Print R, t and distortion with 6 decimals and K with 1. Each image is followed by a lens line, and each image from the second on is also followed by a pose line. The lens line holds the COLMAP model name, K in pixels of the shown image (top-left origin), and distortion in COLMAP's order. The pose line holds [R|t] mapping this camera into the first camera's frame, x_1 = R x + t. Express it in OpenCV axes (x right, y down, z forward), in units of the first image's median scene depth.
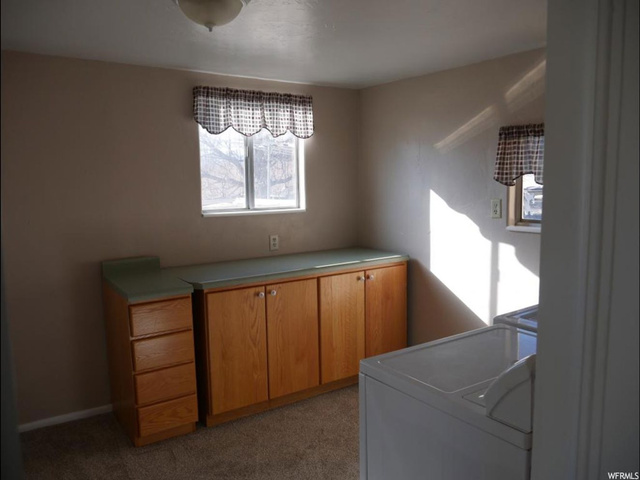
lens RADIAL K [[535.0, 0, 319.9], [0, 535.0, 240.9], [0, 0, 1]] dist [-0.011348, -0.000474]
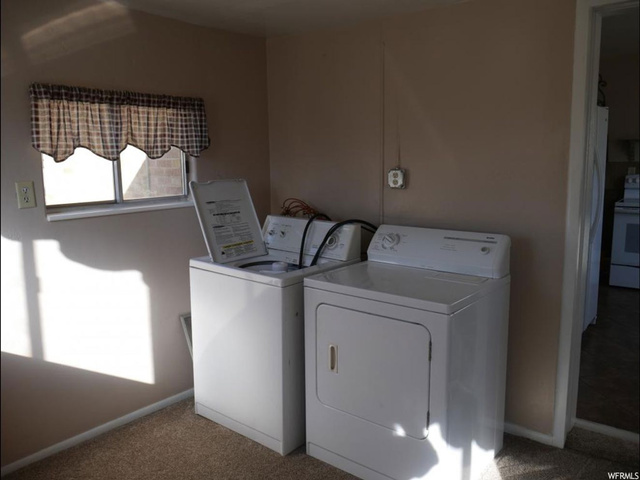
lens RADIAL K [[535.0, 0, 320.9], [0, 535.0, 238.3], [0, 0, 1]] dist [-0.011348, -0.000474]
pose [[-0.305482, -0.146117, 0.940920, -0.519842], [0.110532, 0.976034, 0.187456, -0.101851], [-0.945761, 0.161266, -0.282010, 0.902148]]
